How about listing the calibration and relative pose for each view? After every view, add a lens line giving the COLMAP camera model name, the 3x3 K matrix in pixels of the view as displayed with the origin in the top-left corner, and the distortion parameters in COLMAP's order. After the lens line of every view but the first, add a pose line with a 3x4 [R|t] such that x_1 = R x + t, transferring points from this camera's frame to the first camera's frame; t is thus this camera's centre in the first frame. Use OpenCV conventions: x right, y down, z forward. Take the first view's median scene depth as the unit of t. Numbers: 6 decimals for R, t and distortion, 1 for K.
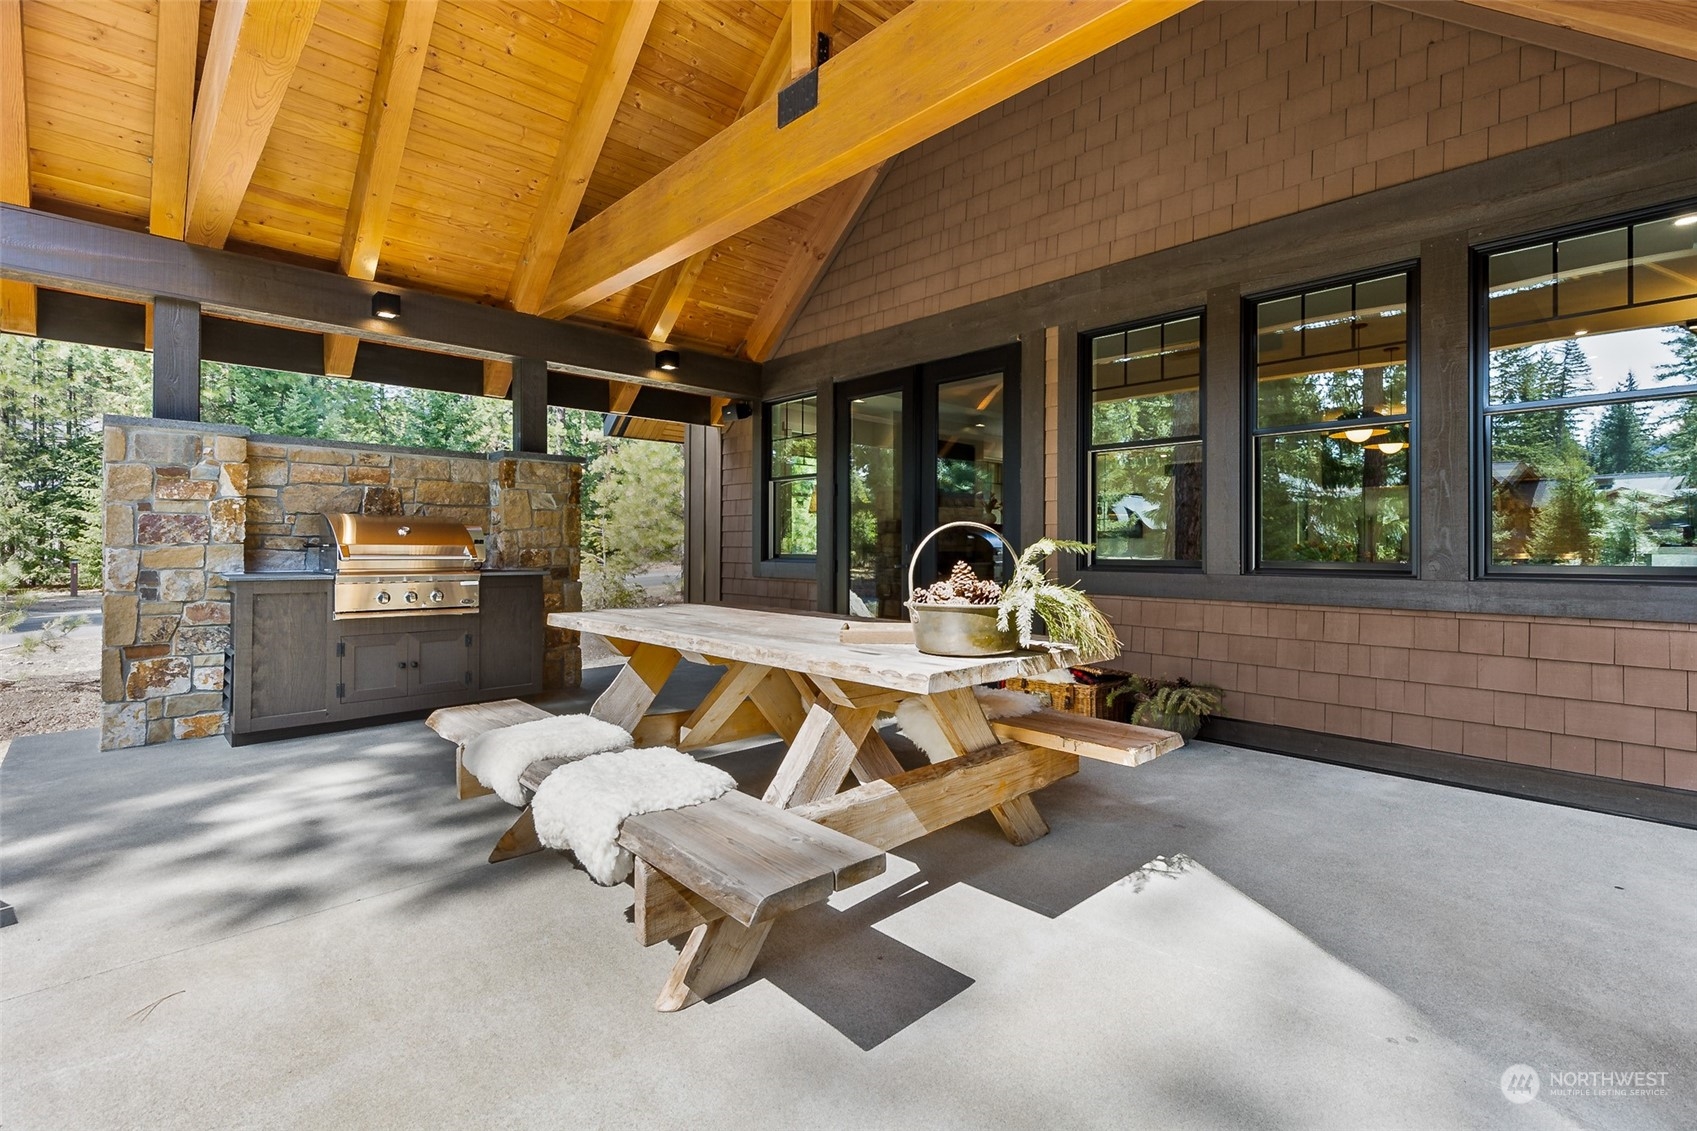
lens RADIAL K [[766.4, 0, 851.3], [0, 766.4, 543.0], [0, 0, 1]] dist [0.001246, 0.000482]
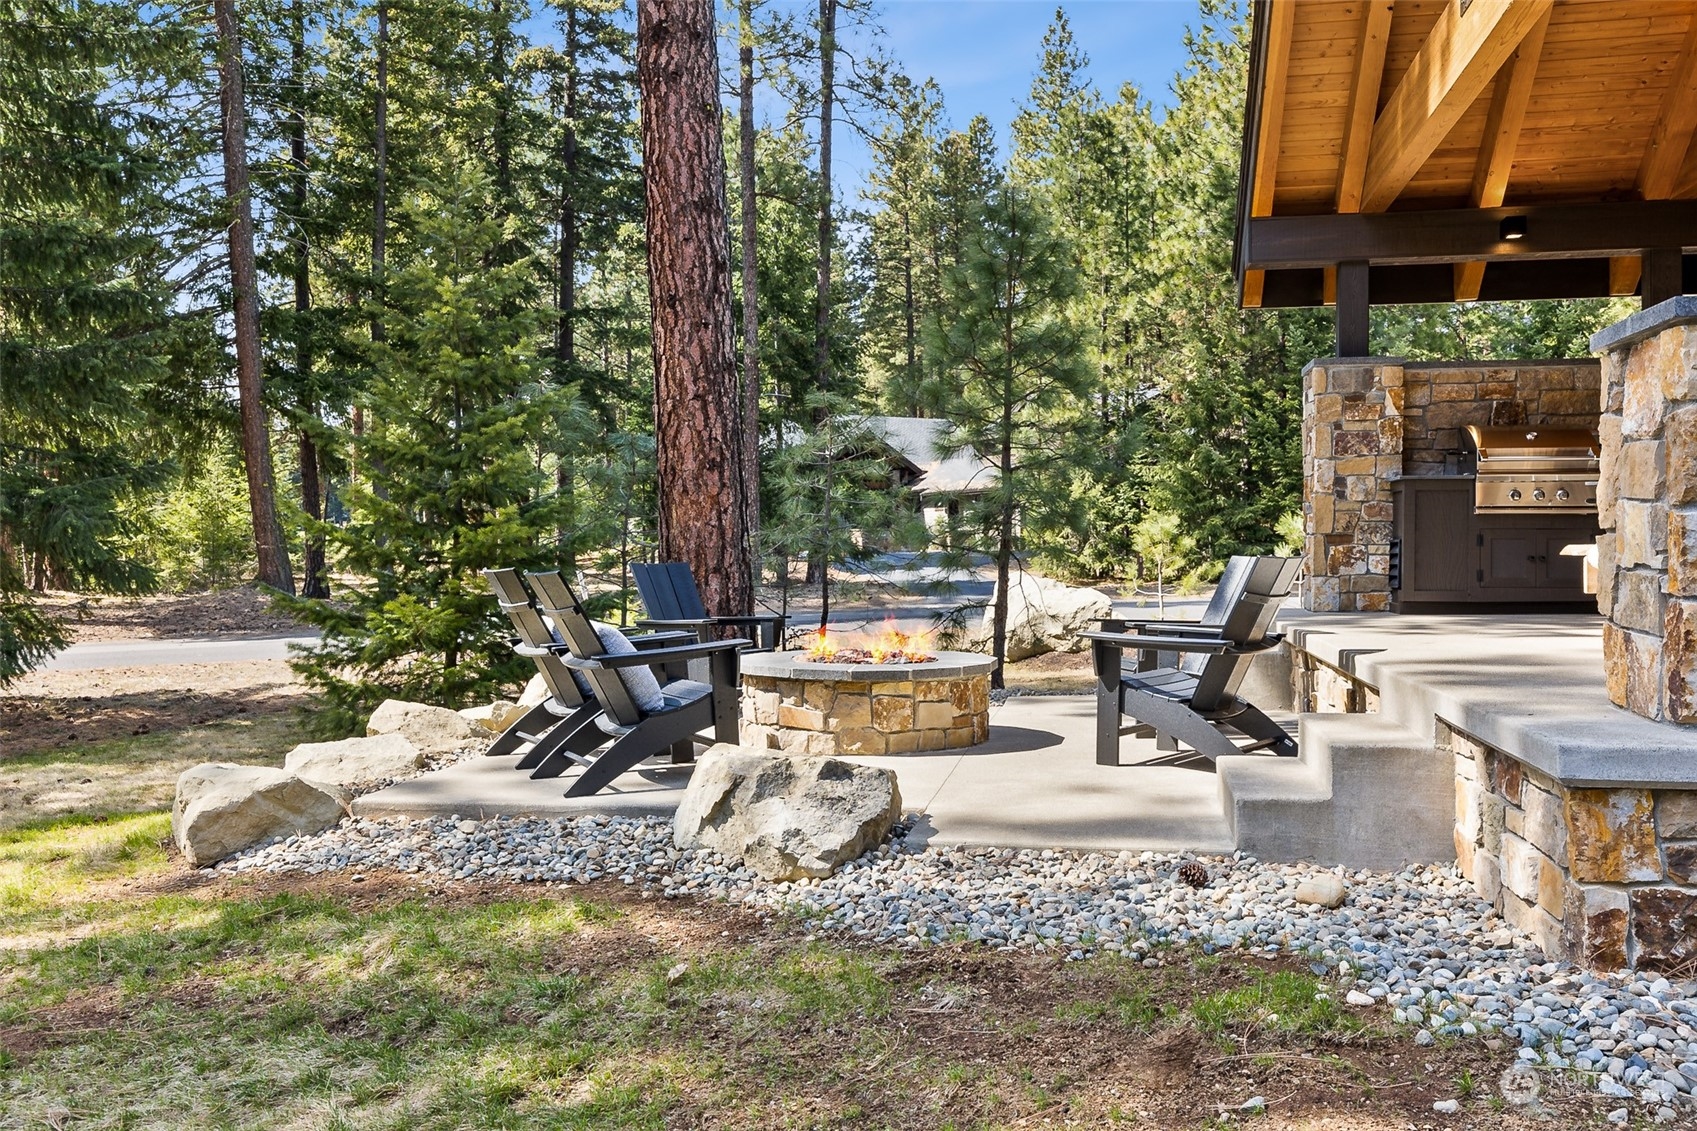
lens RADIAL K [[1393.2, 0, 847.4], [0, 1393.2, 563.8], [0, 0, 1]] dist [0.001195, 0.011901]
pose [[0.577117, 0.000870, -0.816661, 0.459044], [0.005610, 0.999972, 0.005030, 0.147517], [0.816642, -0.007484, 0.577096, -0.911167]]
